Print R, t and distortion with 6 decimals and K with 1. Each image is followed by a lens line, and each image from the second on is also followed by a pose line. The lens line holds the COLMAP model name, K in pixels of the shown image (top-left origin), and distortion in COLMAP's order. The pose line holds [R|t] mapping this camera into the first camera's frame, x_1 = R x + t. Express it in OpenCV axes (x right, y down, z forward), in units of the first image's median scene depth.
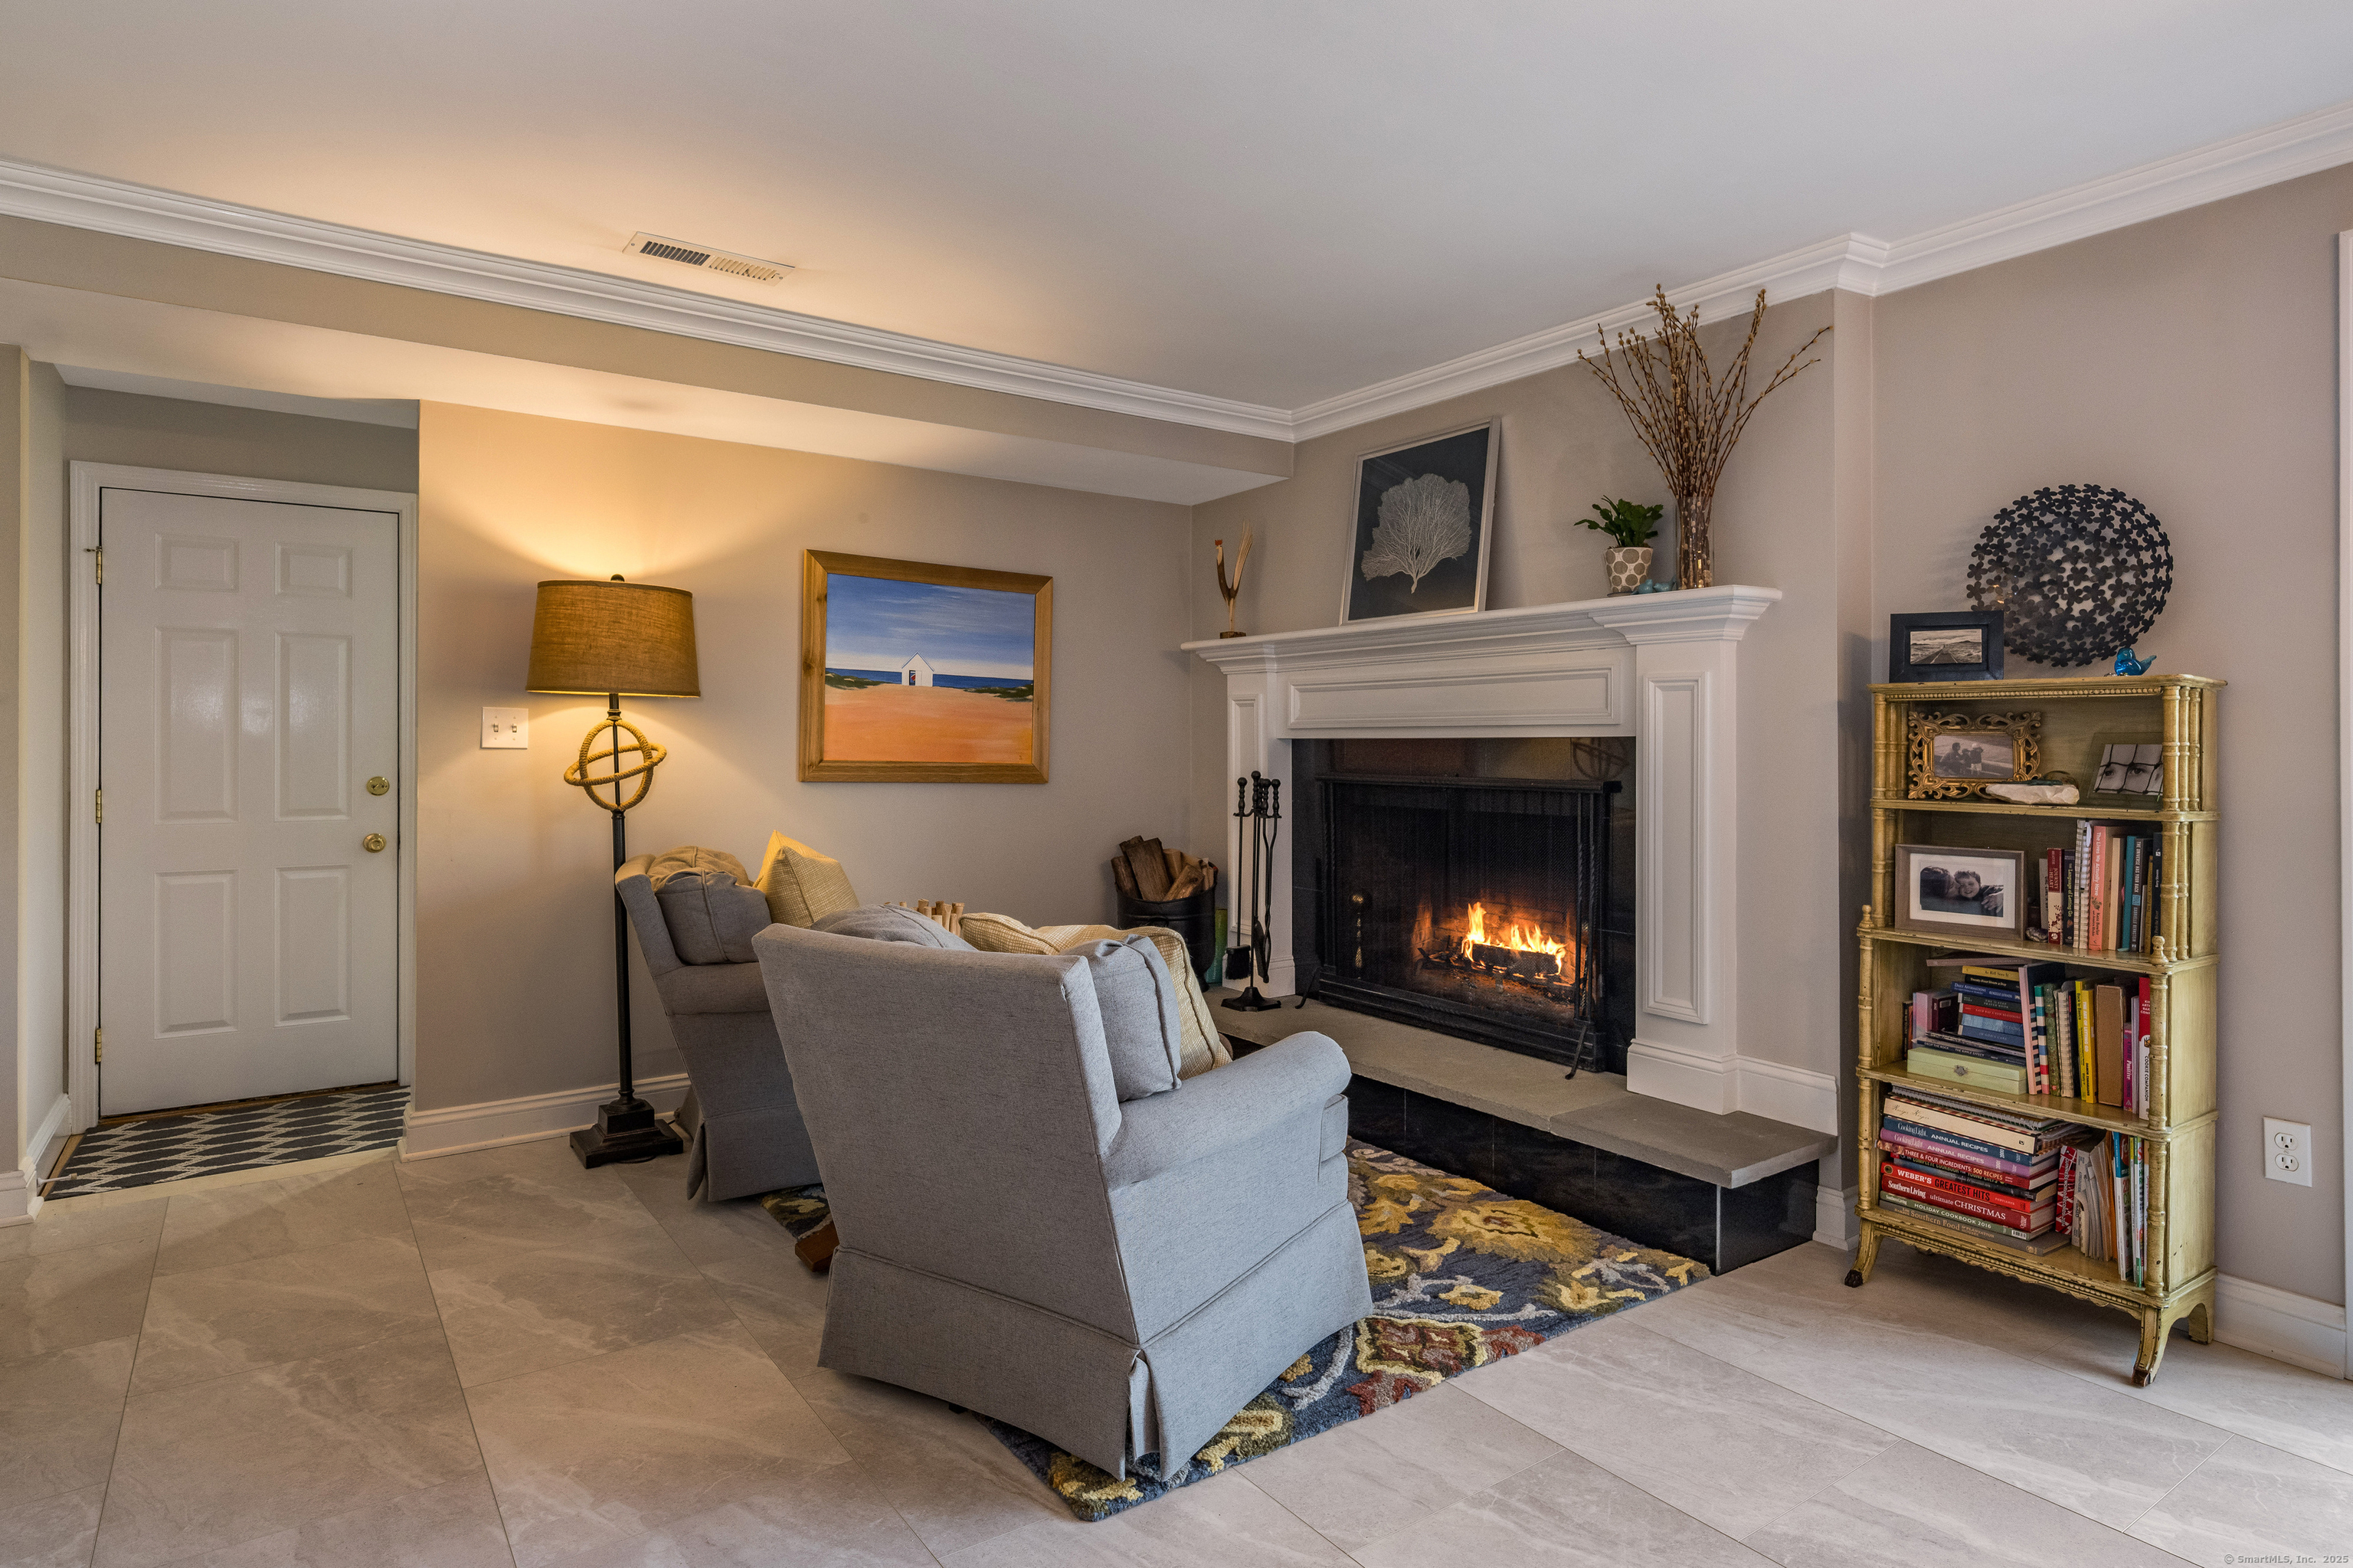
lens RADIAL K [[1251.5, 0, 1197.8], [0, 1251.5, 740.6], [0, 0, 1]] dist [0.005877, -0.002097]
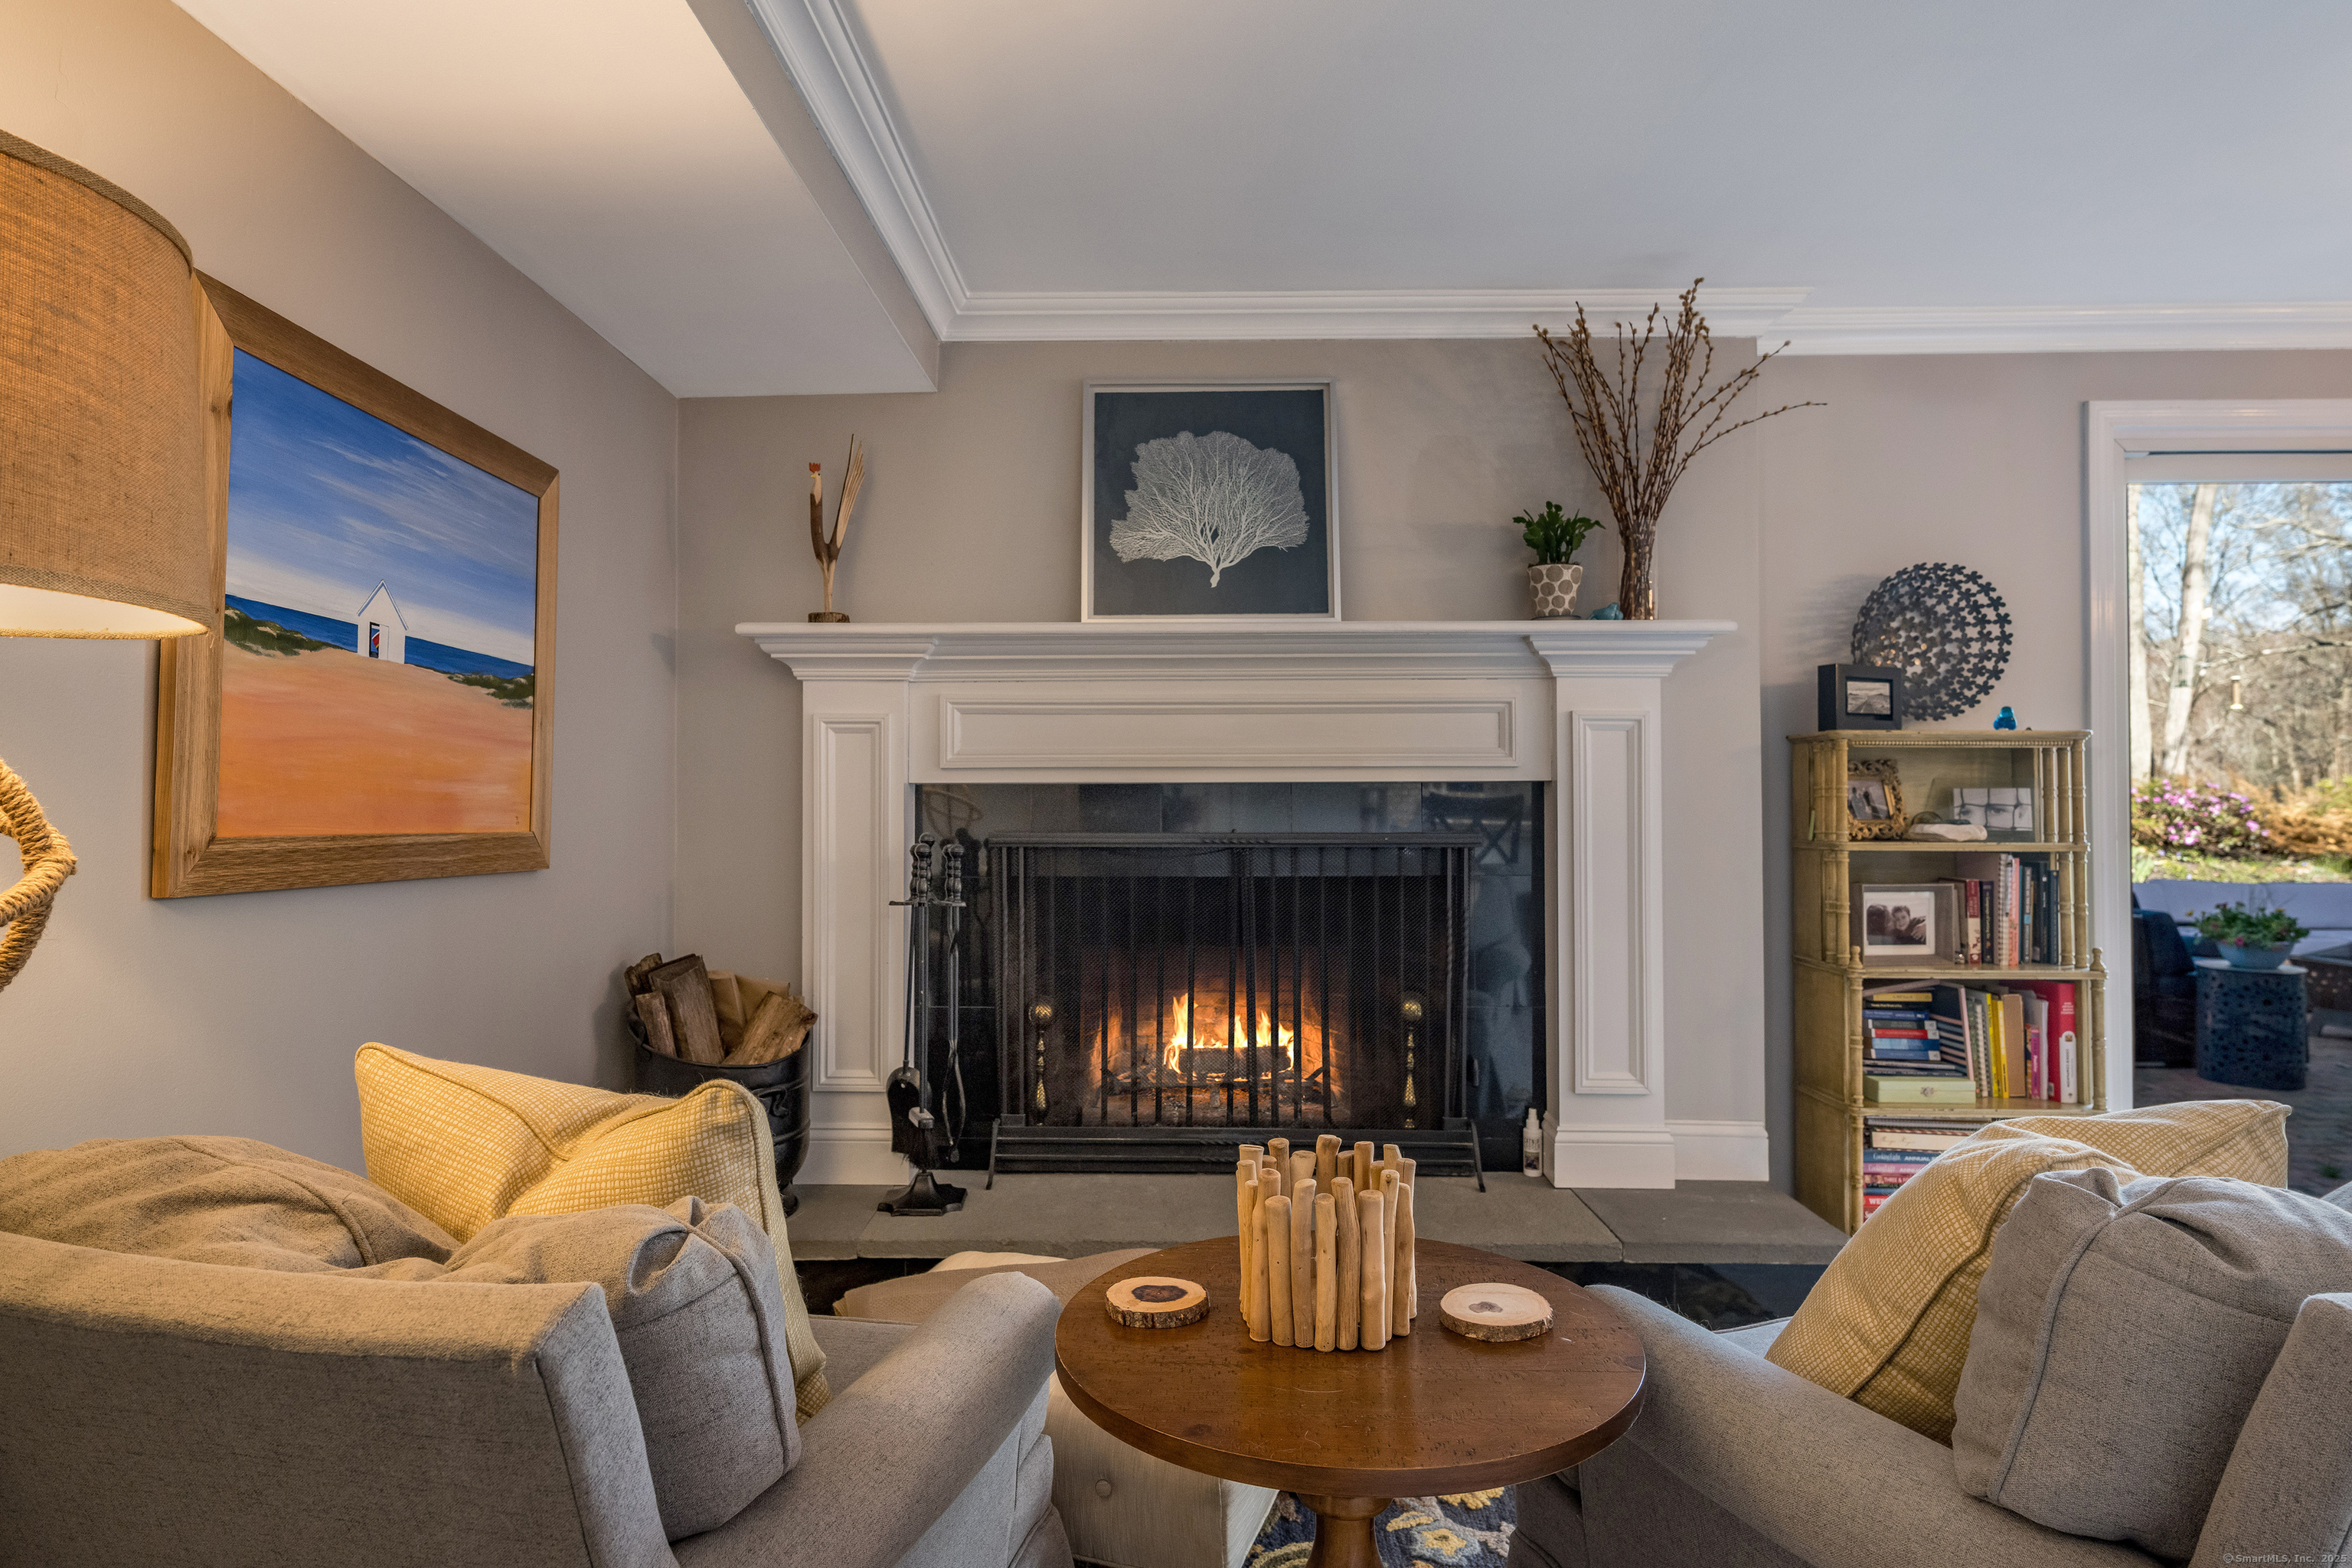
lens RADIAL K [[1250.9, 0, 1155.2], [0, 1250.9, 770.2], [0, 0, 1]] dist [0.005877, -0.002097]
pose [[0.616742, 0.009633, 0.787106, -0.479440], [0.000986, 0.999915, -0.013011, 0.000437], [-0.787165, 0.008801, 0.616680, 0.630467]]
